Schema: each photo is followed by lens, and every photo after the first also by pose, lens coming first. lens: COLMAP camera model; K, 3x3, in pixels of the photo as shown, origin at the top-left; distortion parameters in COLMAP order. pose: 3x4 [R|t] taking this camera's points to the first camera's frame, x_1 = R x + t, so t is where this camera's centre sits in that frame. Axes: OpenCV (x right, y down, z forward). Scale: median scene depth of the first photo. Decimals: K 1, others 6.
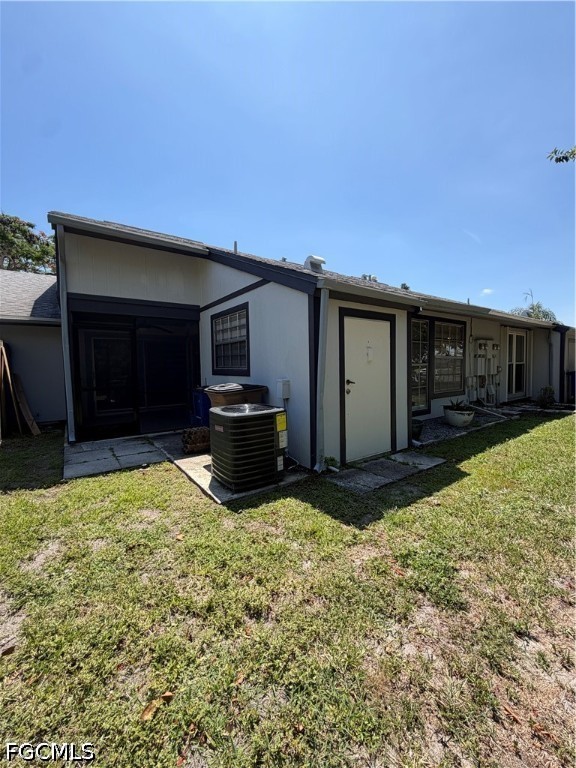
lens RADIAL K [[307.4, 0, 286.8], [0, 307.4, 383.4], [0, 0, 1]] dist [0.001822, -0.001182]
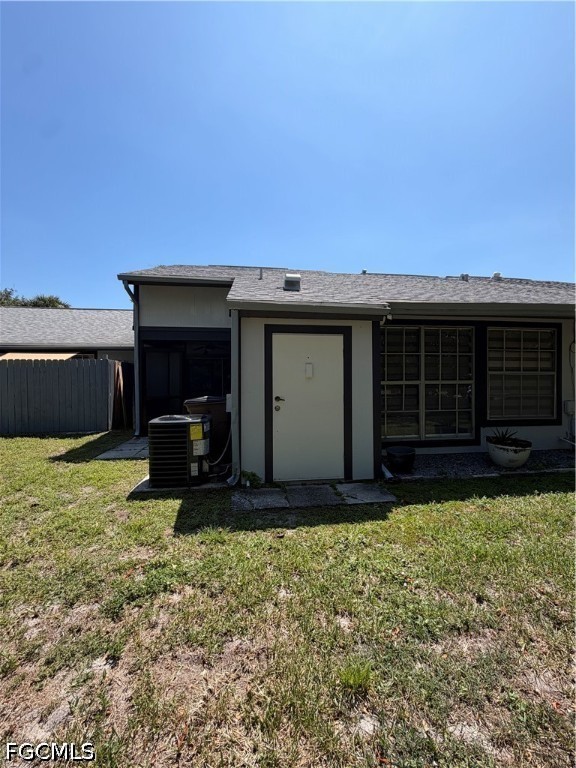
lens RADIAL K [[307.4, 0, 287.5], [0, 307.4, 382.9], [0, 0, 1]] dist [0.001822, -0.001182]
pose [[0.882171, 0.015401, -0.470676, 0.690433], [-0.038250, 0.998506, -0.039019, -0.017958], [0.469372, 0.052424, 0.881443, 0.142540]]
